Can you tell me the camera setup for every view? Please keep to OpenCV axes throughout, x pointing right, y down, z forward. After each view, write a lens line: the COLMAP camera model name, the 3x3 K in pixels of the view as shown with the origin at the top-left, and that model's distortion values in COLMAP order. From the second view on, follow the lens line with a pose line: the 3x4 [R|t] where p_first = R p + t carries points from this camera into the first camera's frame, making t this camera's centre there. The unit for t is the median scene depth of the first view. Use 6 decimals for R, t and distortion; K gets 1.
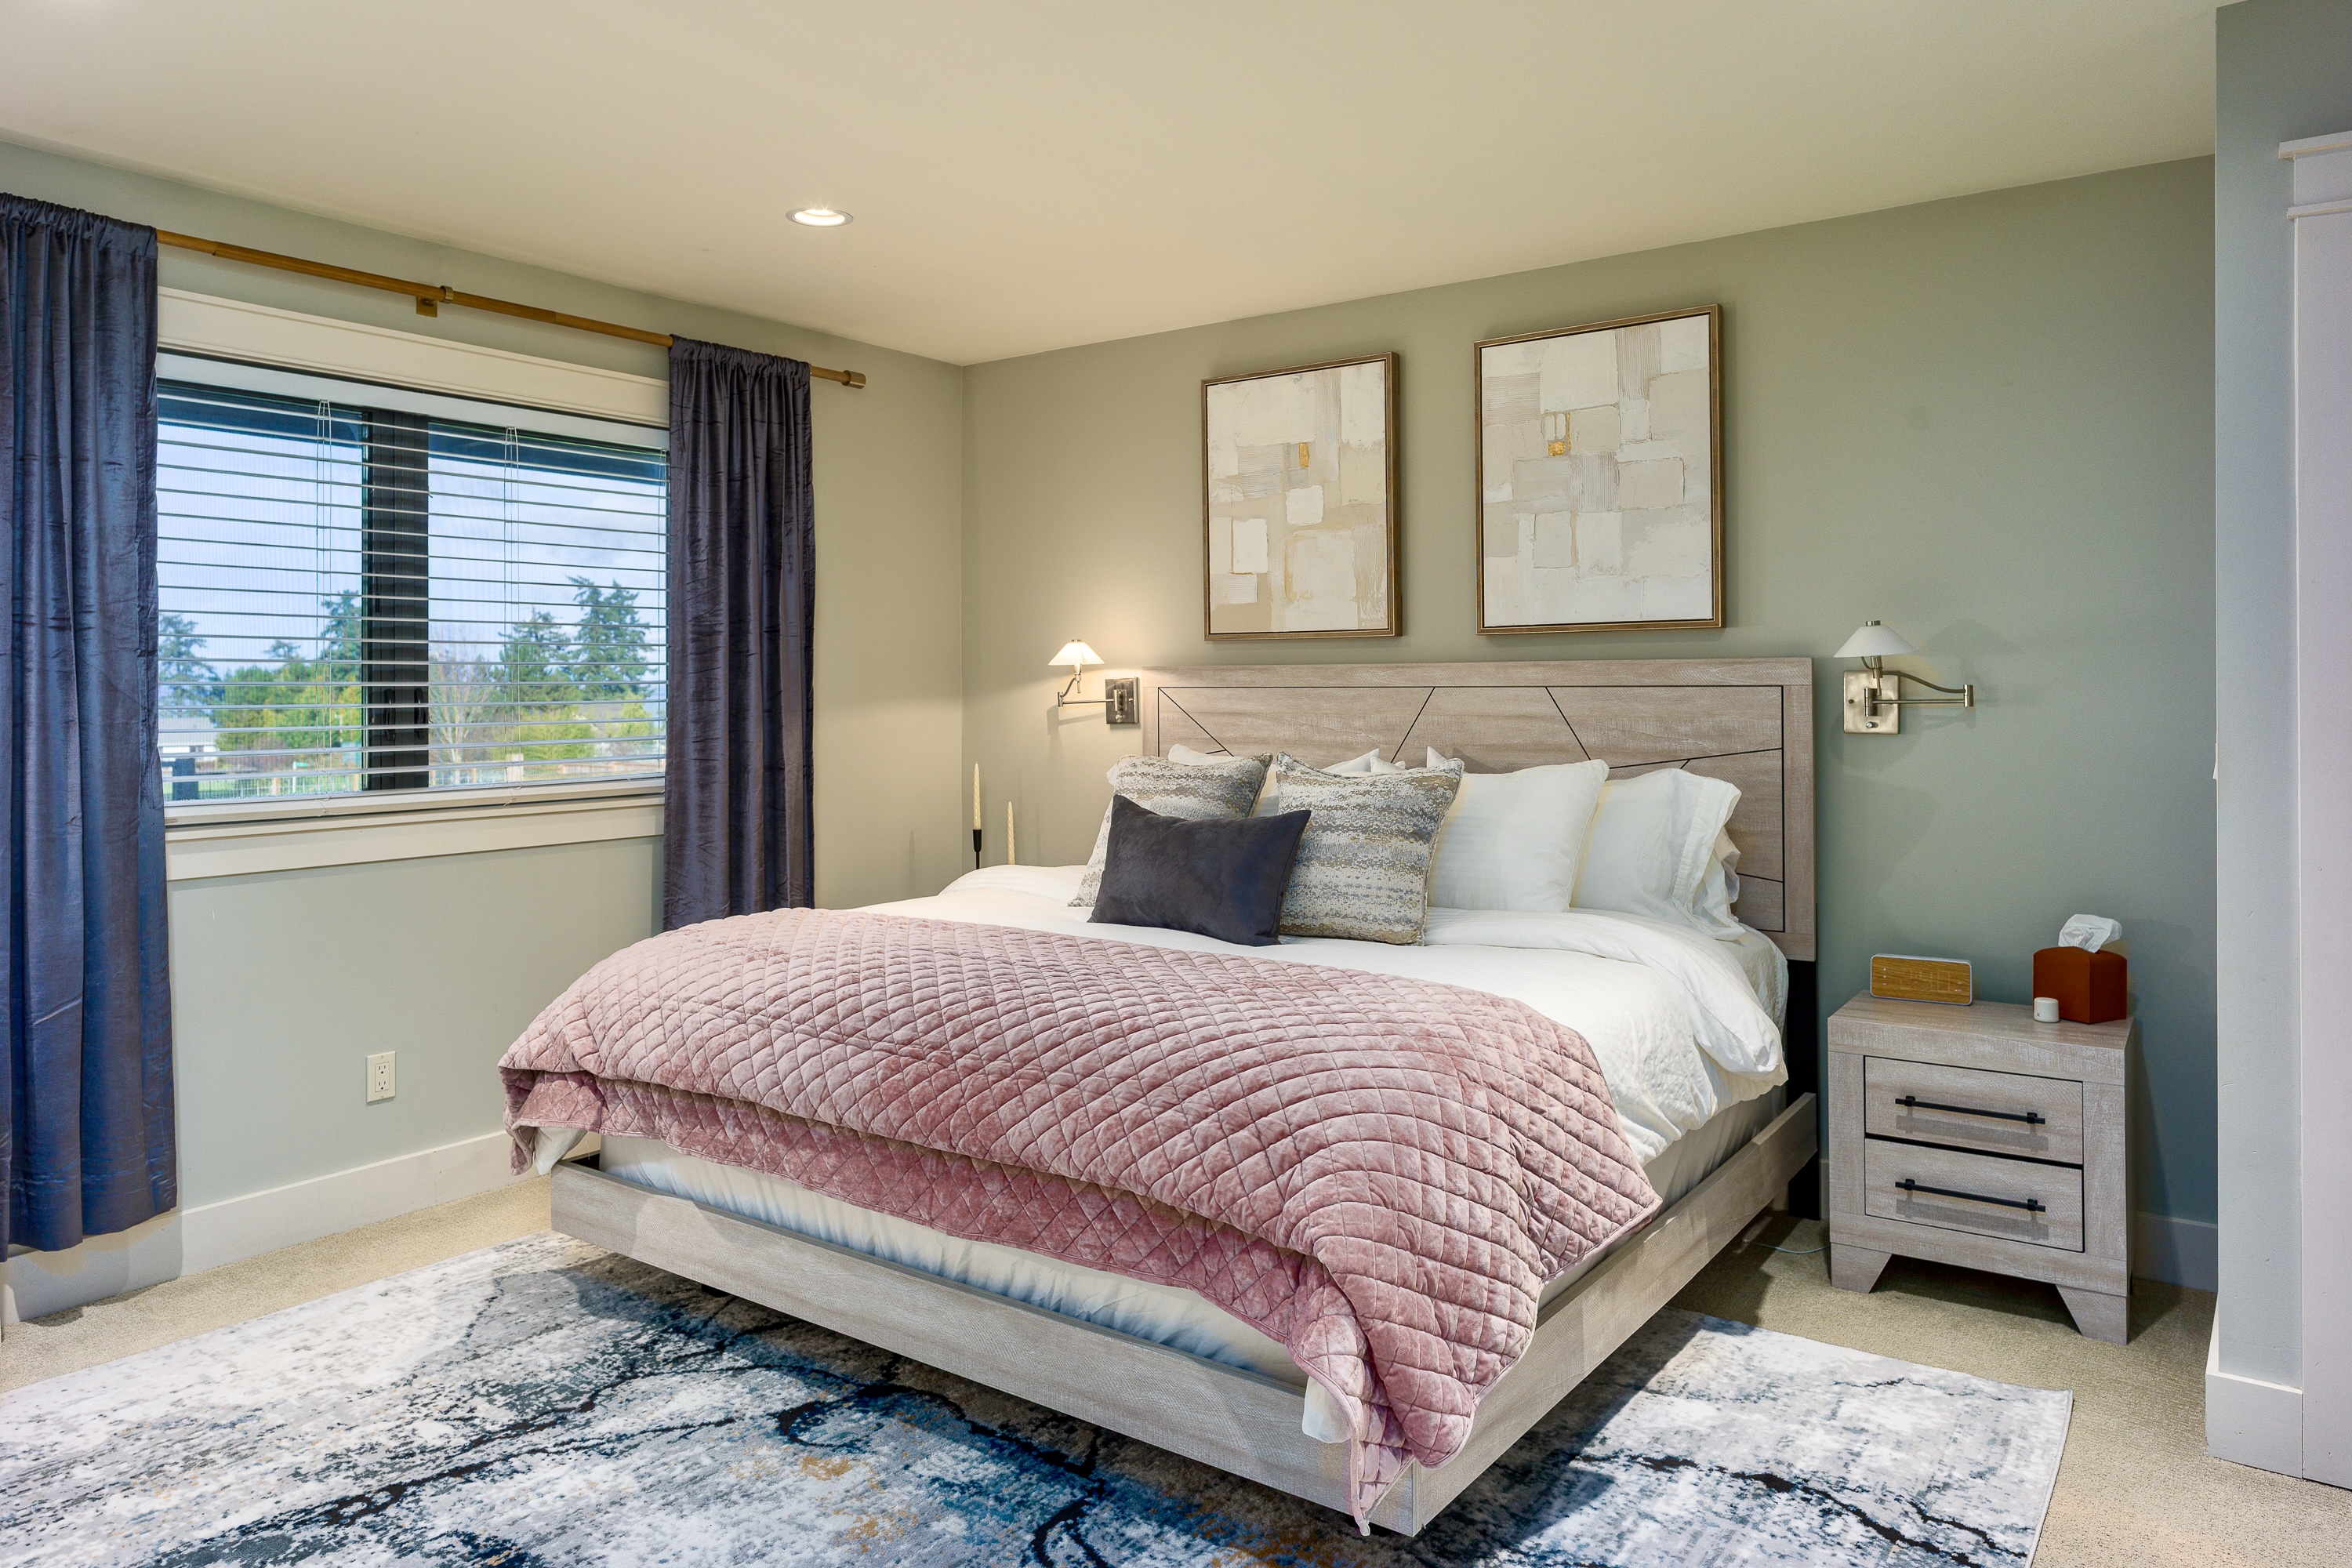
lens RADIAL K [[1558.0, 0, 1182.5], [0, 1558.0, 673.5], [0, 0, 1]] dist [-0.016869, 0.002878]
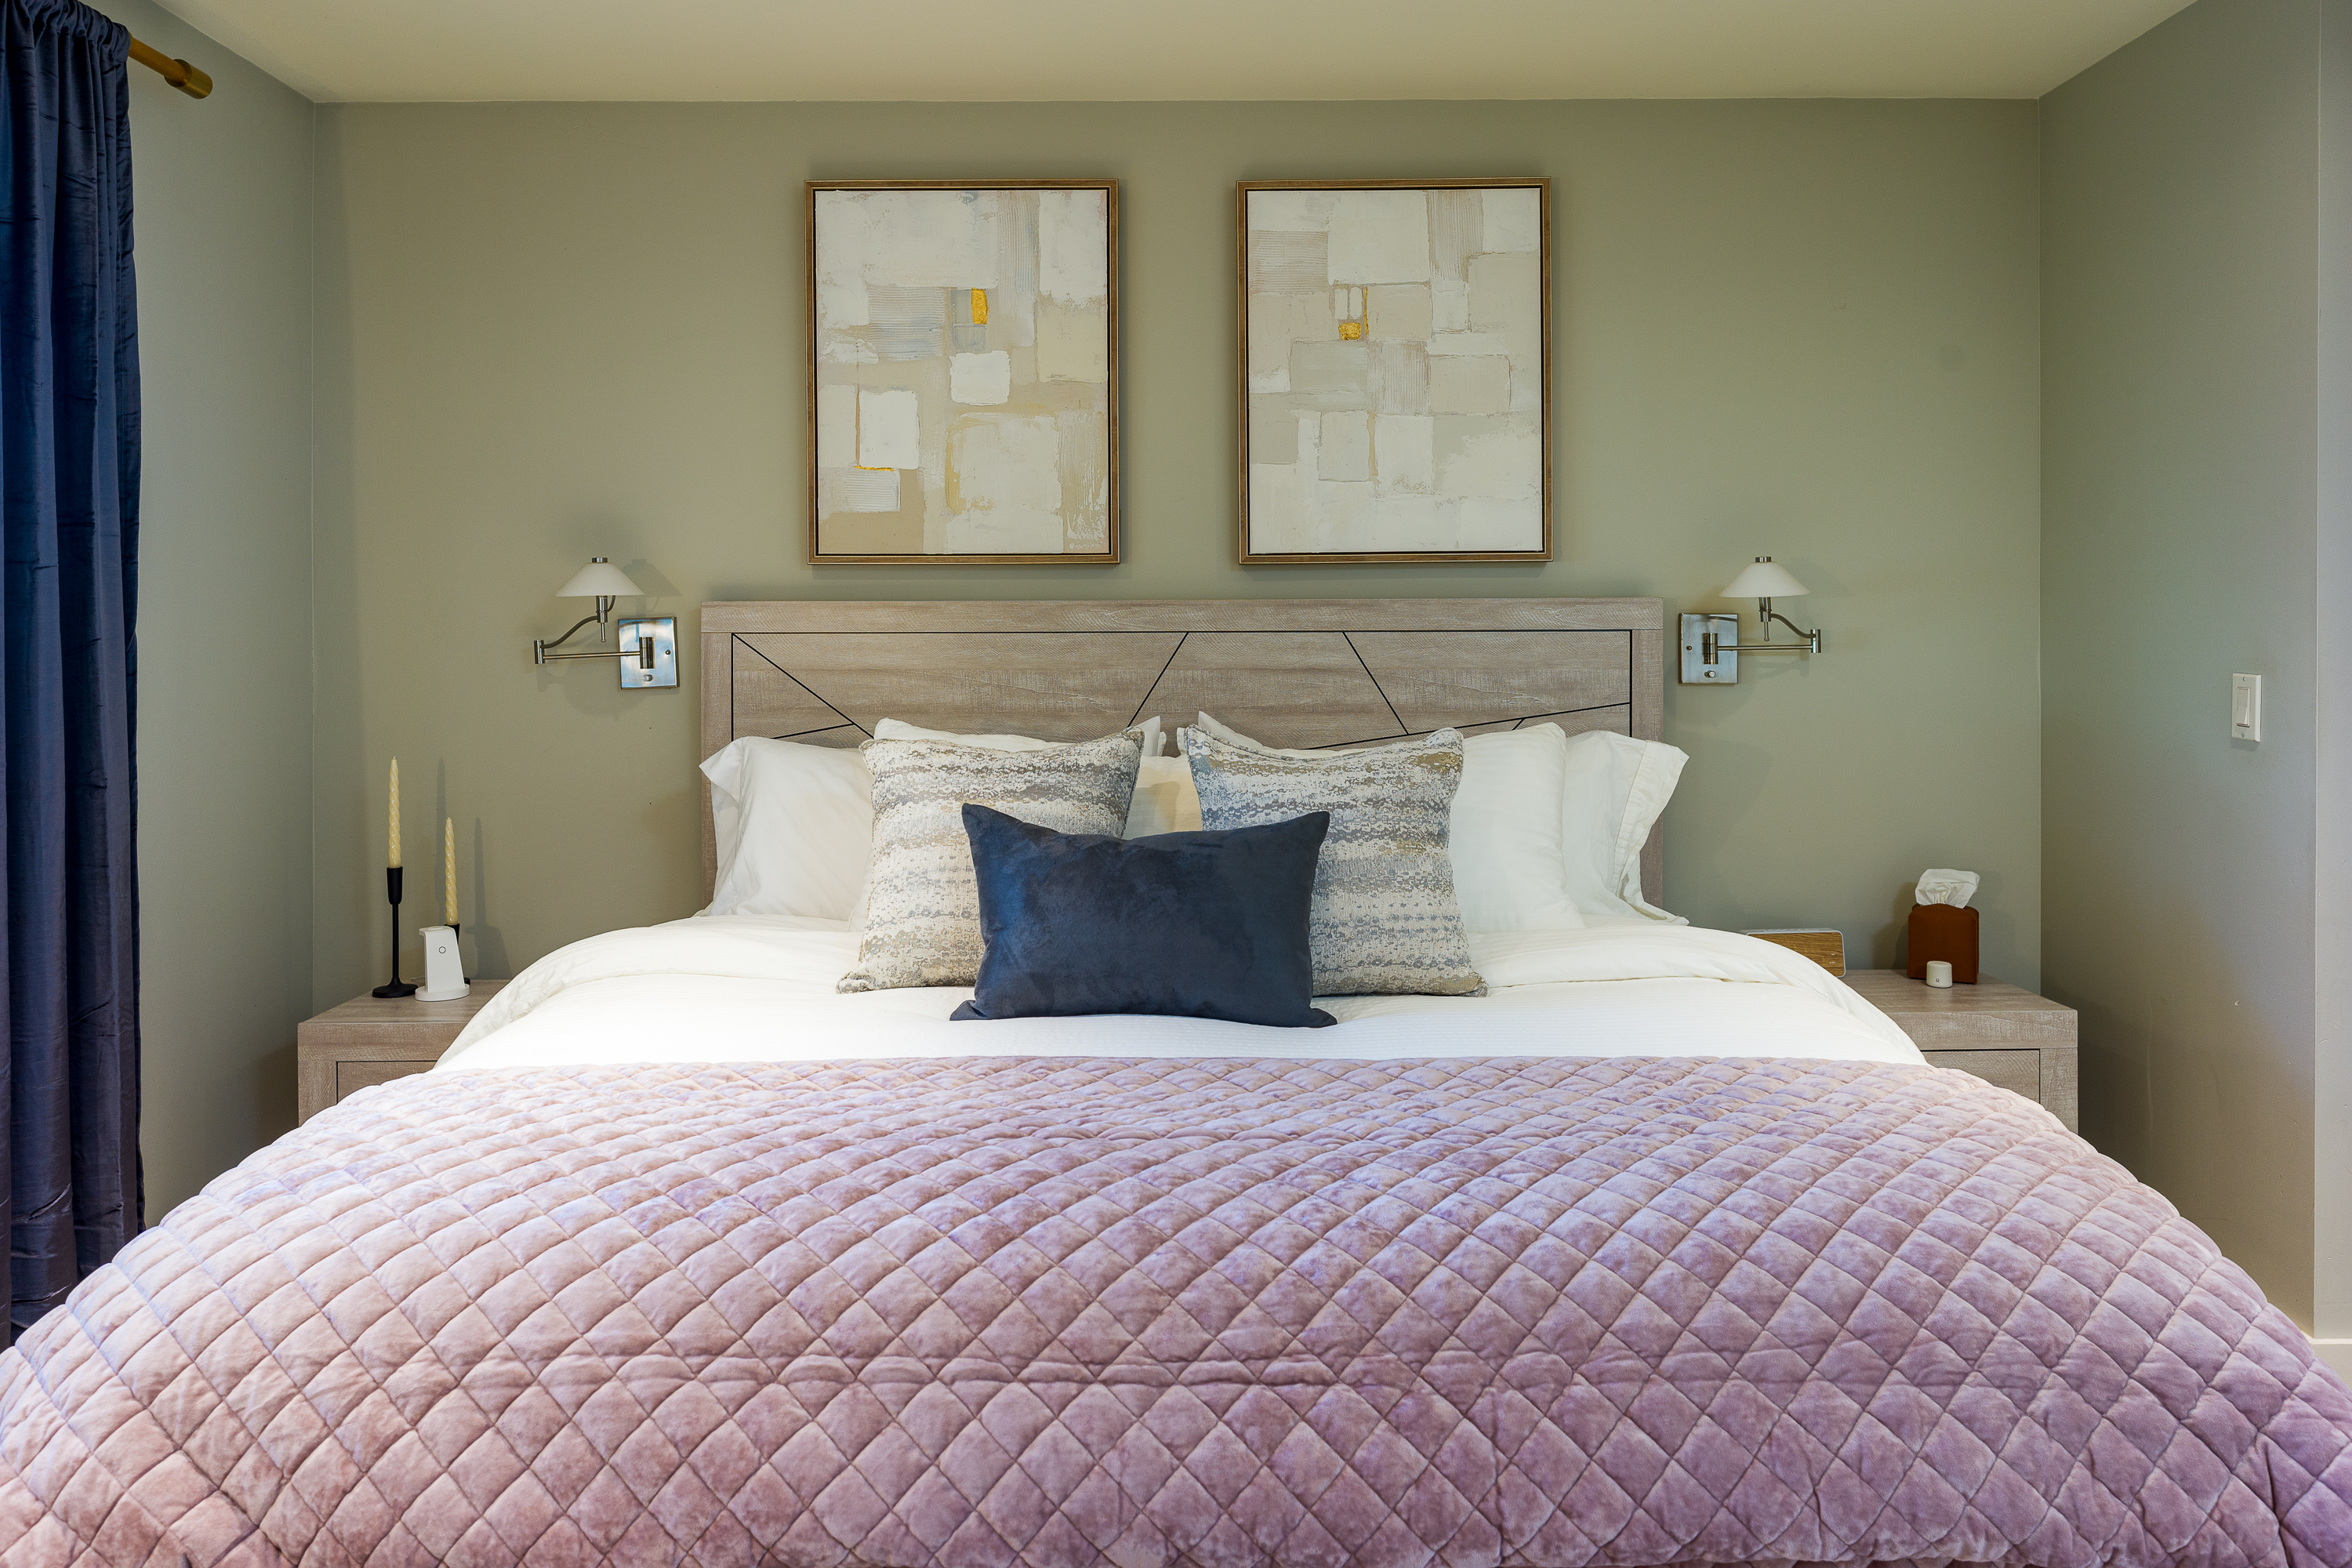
lens RADIAL K [[1558.0, 0, 1135.1], [0, 1558.0, 648.2], [0, 0, 1]] dist [-0.016869, 0.002878]
pose [[0.812836, -0.002915, 0.582486, -0.353604], [-0.004564, 0.999925, 0.011373, 0.009650], [-0.582475, -0.011903, 0.812761, 0.475201]]
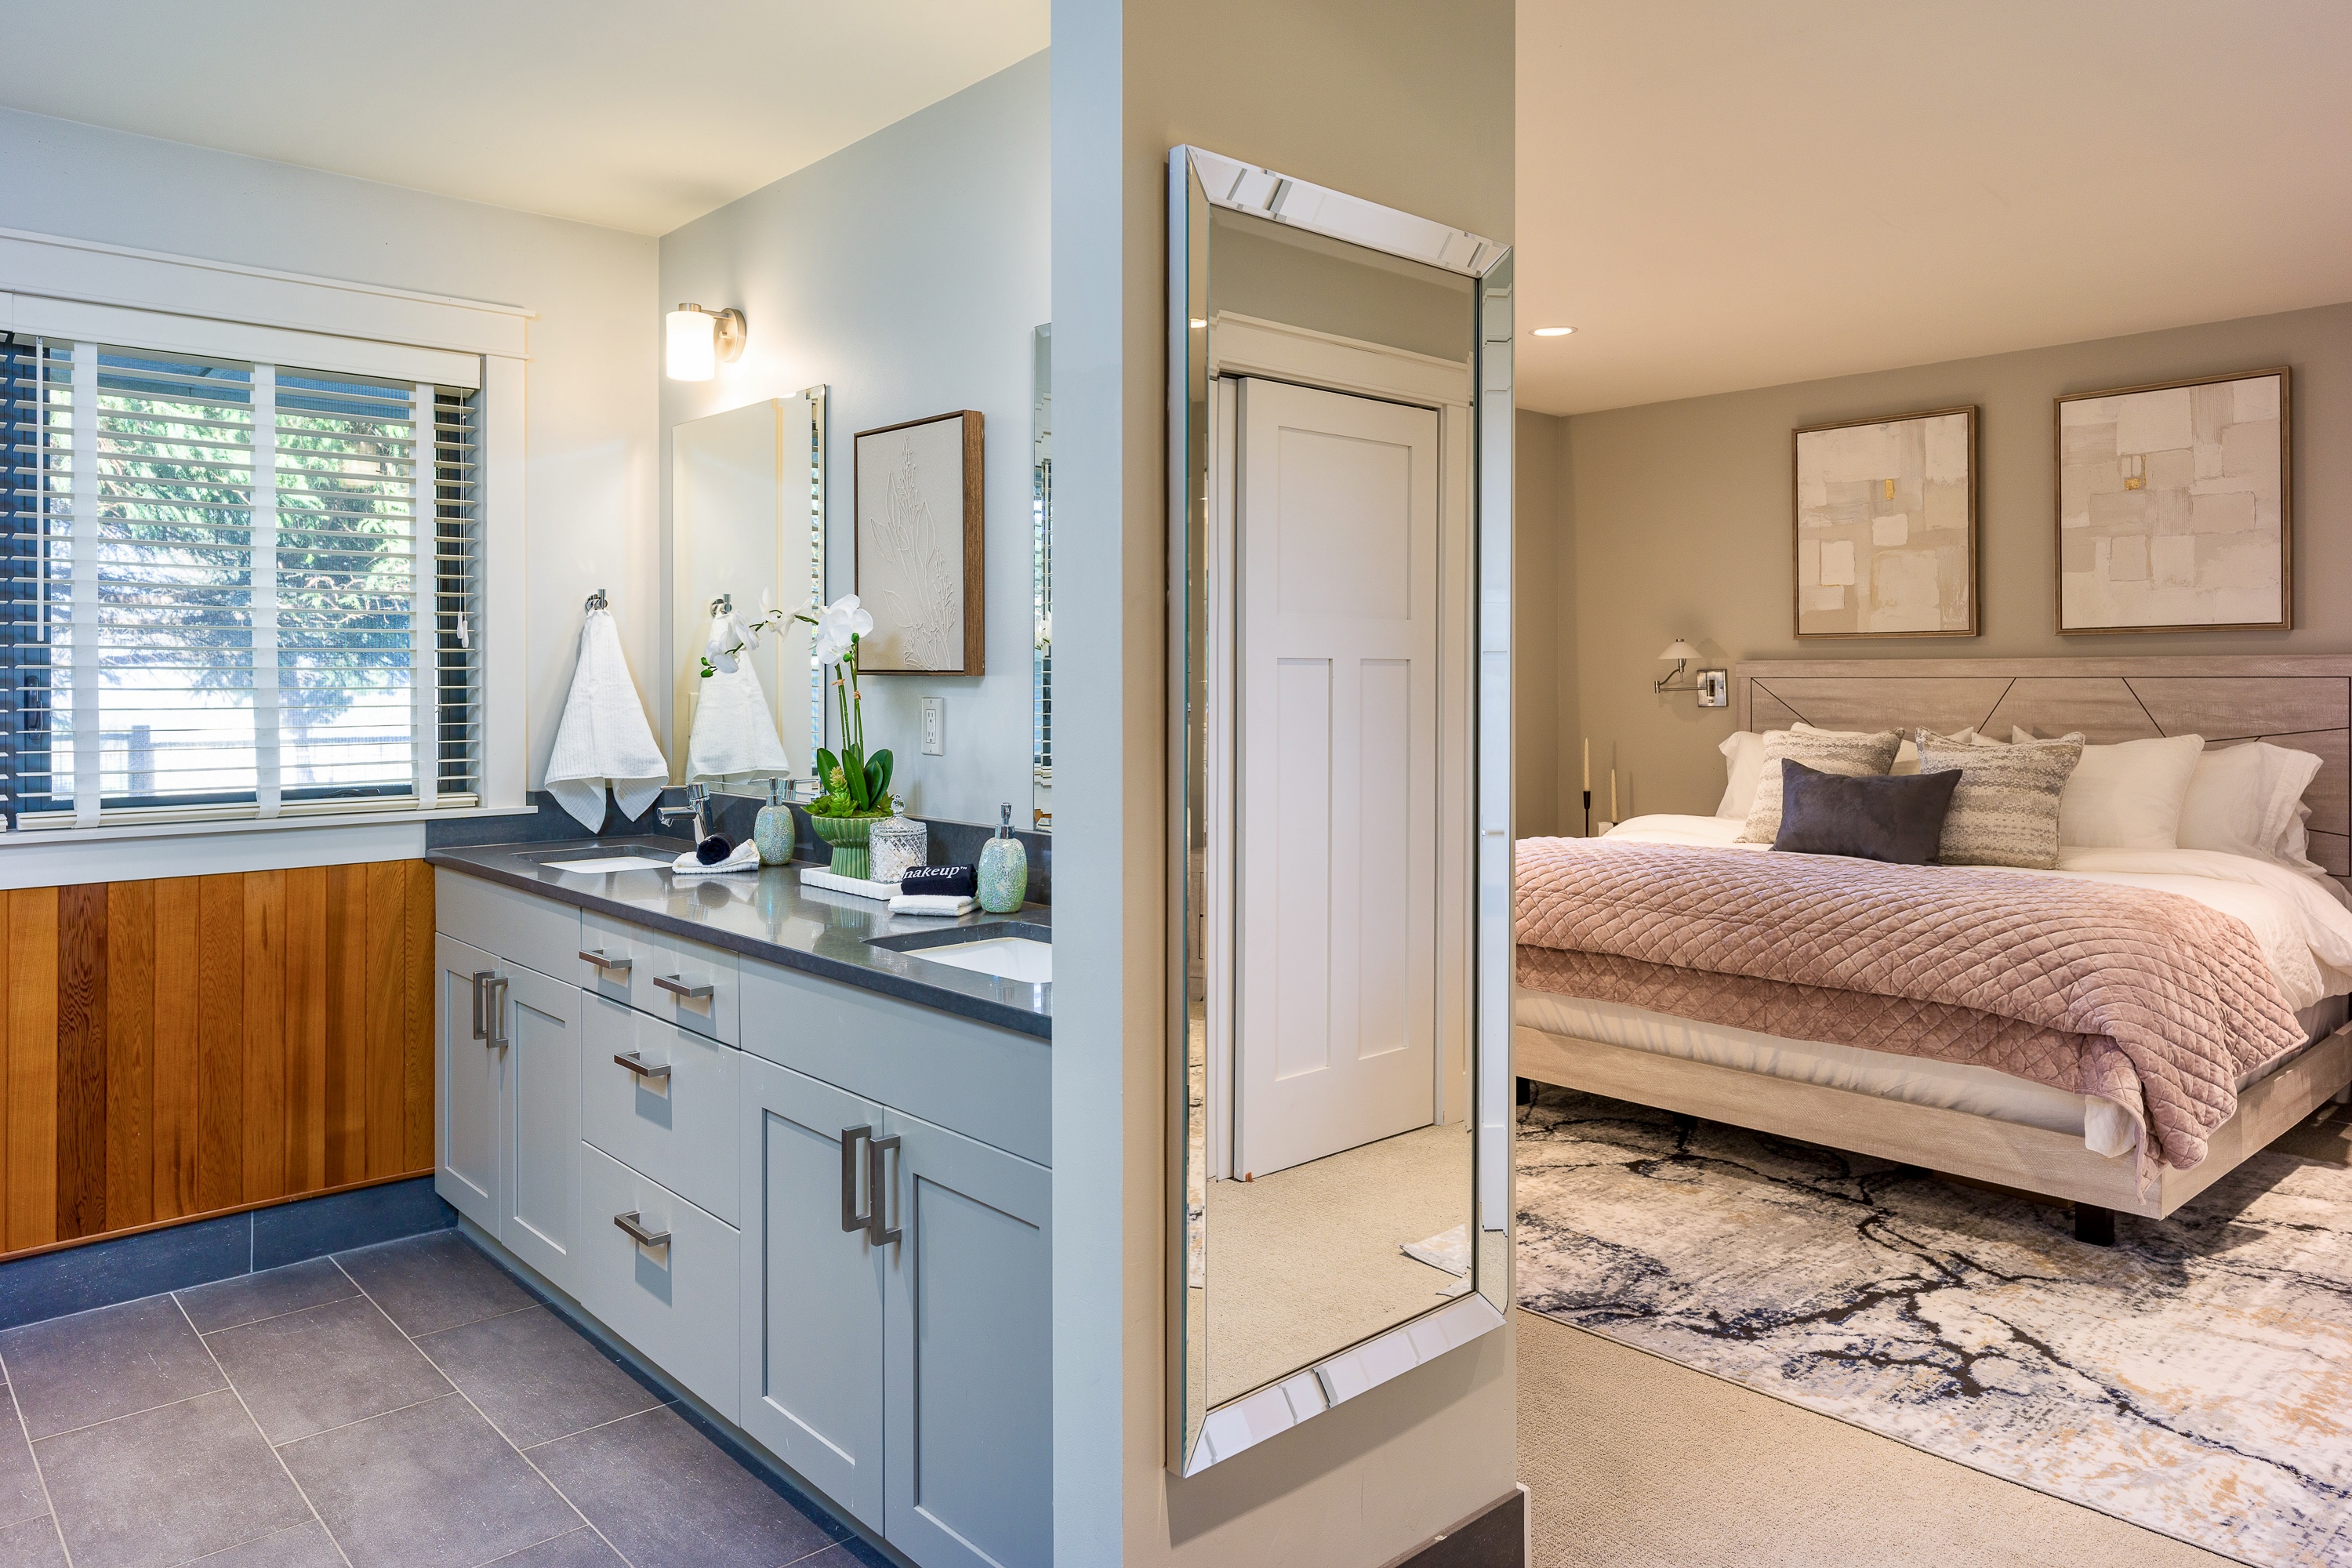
lens RADIAL K [[1558.0, 0, 1143.6], [0, 1558.0, 677.8], [0, 0, 1]] dist [-0.016869, 0.002878]
pose [[0.975733, 0.001609, -0.218959, -0.290080], [0.000388, 0.999959, 0.009079, -0.003034], [0.218964, -0.008944, 0.975692, -0.419280]]
